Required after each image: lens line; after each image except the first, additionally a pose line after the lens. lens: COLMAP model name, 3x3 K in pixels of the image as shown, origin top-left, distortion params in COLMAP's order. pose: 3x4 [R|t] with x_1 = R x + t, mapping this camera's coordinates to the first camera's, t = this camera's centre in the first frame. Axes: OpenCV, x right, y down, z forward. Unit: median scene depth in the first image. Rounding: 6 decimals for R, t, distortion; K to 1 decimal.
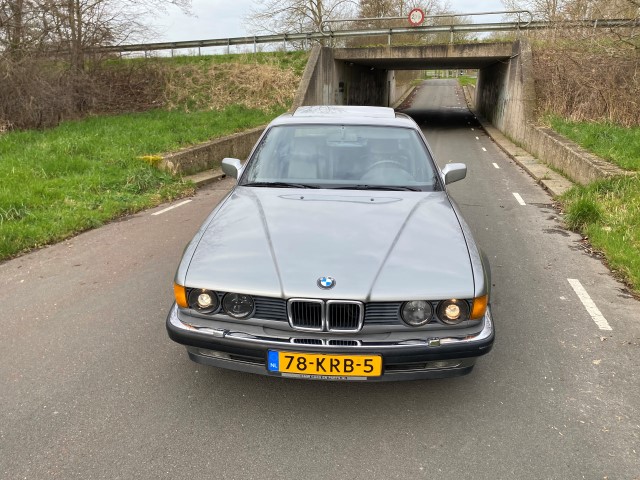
lens RADIAL K [[482.4, 0, 322.9], [0, 482.4, 241.2], [0, 0, 1]] dist [0.013347, -0.001957]
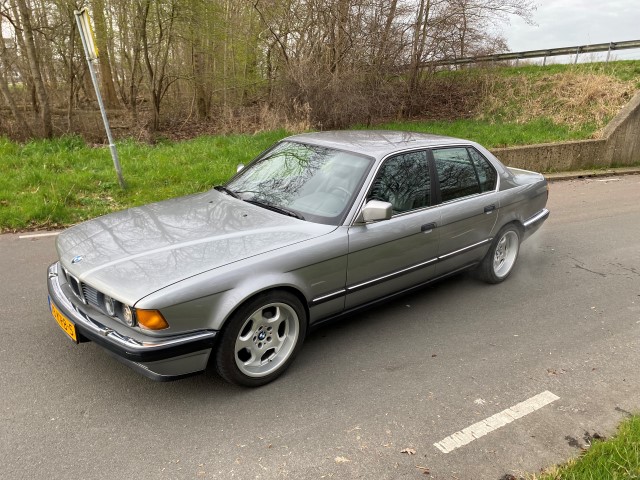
lens RADIAL K [[479.9, 0, 327.6], [0, 479.9, 242.8], [0, 0, 1]] dist [0.019074, -0.007803]
pose [[0.723668, 0.230772, -0.650422, 1.241374], [-0.237081, 0.968211, 0.079746, -0.206497], [0.648149, 0.096493, 0.755375, 0.418402]]
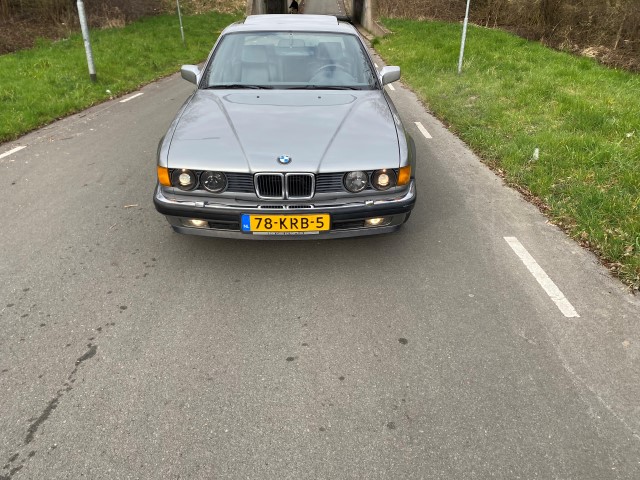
lens RADIAL K [[479.9, 0, 327.6], [0, 479.9, 242.8], [0, 0, 1]] dist [0.019074, -0.007803]
pose [[0.993358, -0.050213, 0.103532, -0.020073], [0.032738, 0.985908, 0.164053, 0.091788], [-0.110311, -0.159573, 0.981003, -0.256449]]
